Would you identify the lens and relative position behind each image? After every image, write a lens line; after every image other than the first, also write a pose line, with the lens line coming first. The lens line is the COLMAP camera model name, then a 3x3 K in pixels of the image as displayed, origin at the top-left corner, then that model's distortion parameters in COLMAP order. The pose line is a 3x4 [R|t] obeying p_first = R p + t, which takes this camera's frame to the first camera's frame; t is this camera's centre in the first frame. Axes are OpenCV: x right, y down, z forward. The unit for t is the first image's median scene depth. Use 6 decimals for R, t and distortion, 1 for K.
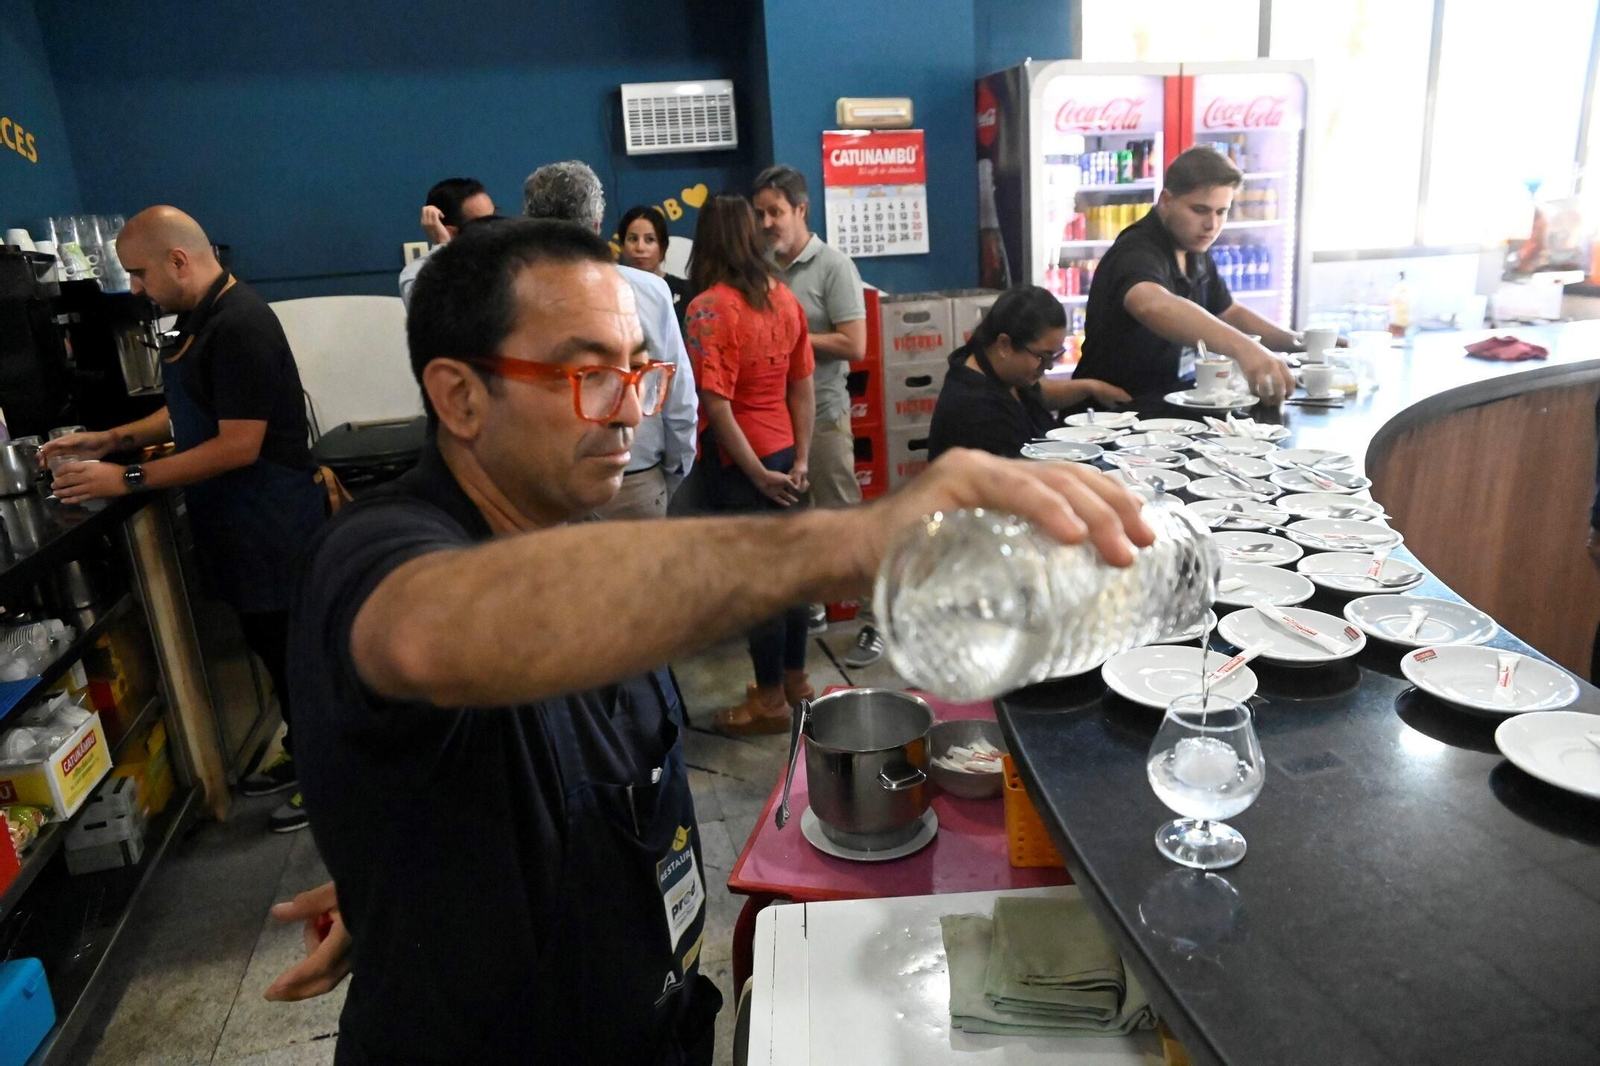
lens RADIAL K [[1091.2, 0, 800.0], [0, 1091.2, 533.0], [0, 0, 1]] dist [-0.118102, 0.091014]
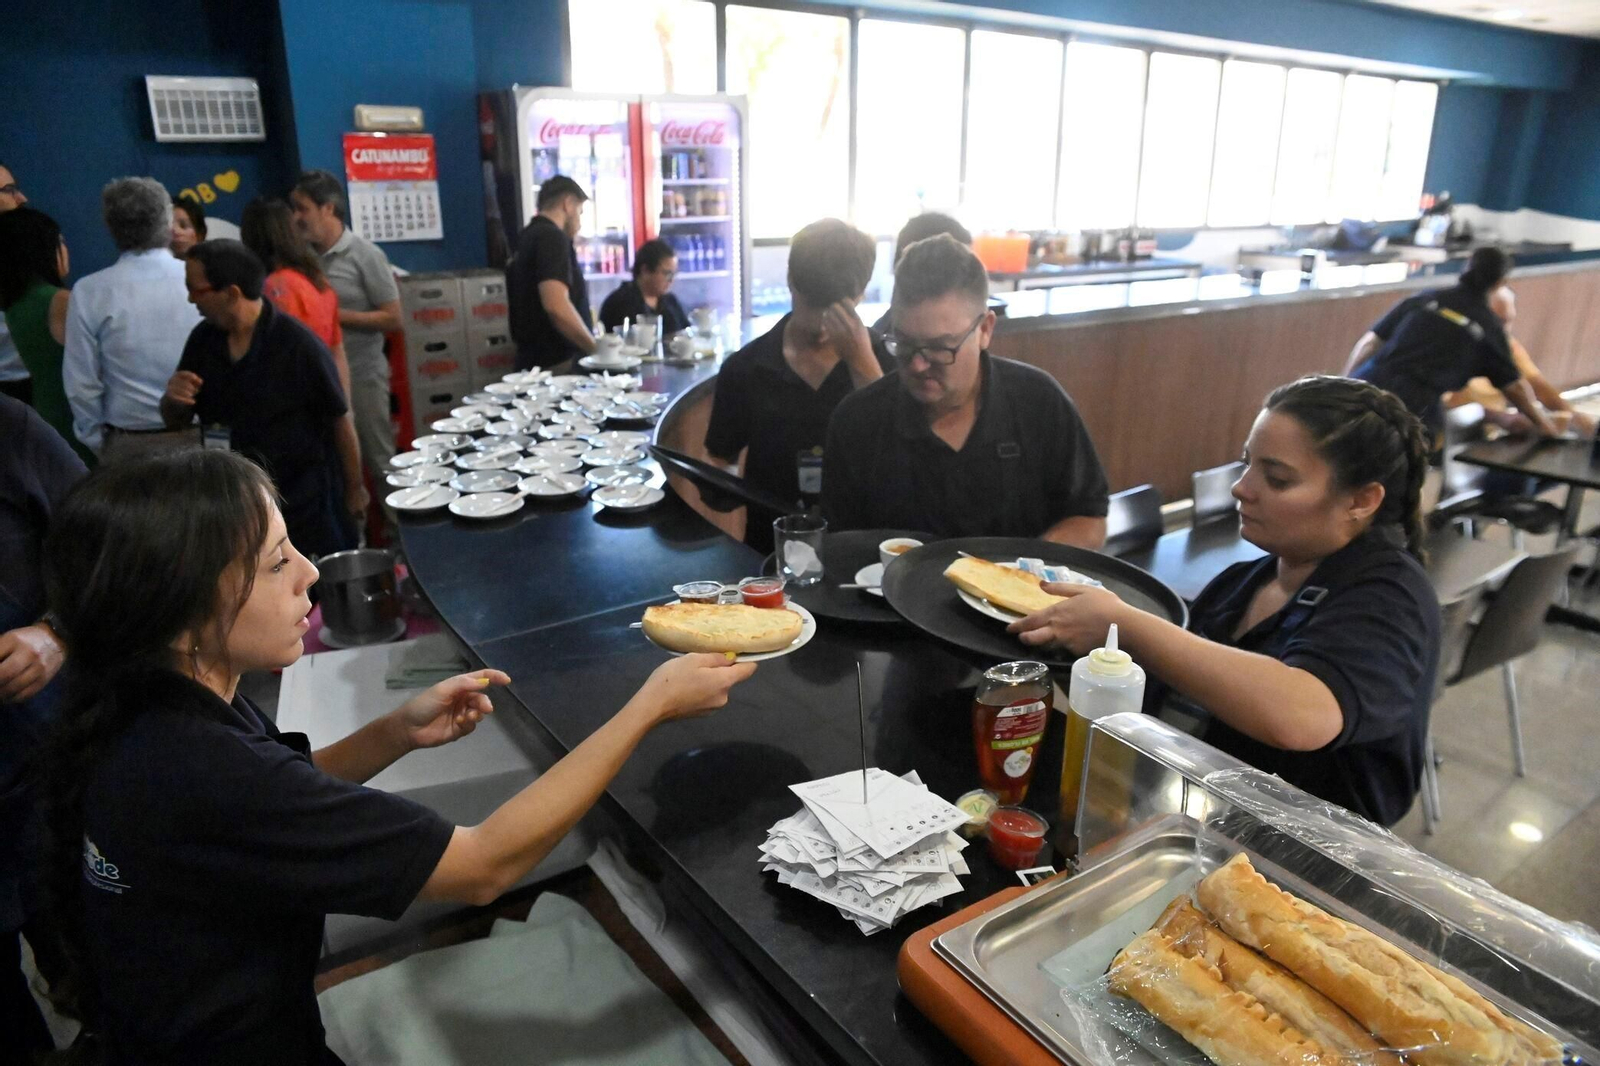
lens RADIAL K [[1091.2, 0, 800.0], [0, 1091.2, 533.0], [0, 0, 1]] dist [-0.118102, 0.091014]
pose [[0.928917, -0.062291, 0.365011, 0.033906], [0.047164, 0.997624, 0.050220, 0.025338], [-0.367272, -0.029435, 0.929648, -0.259256]]
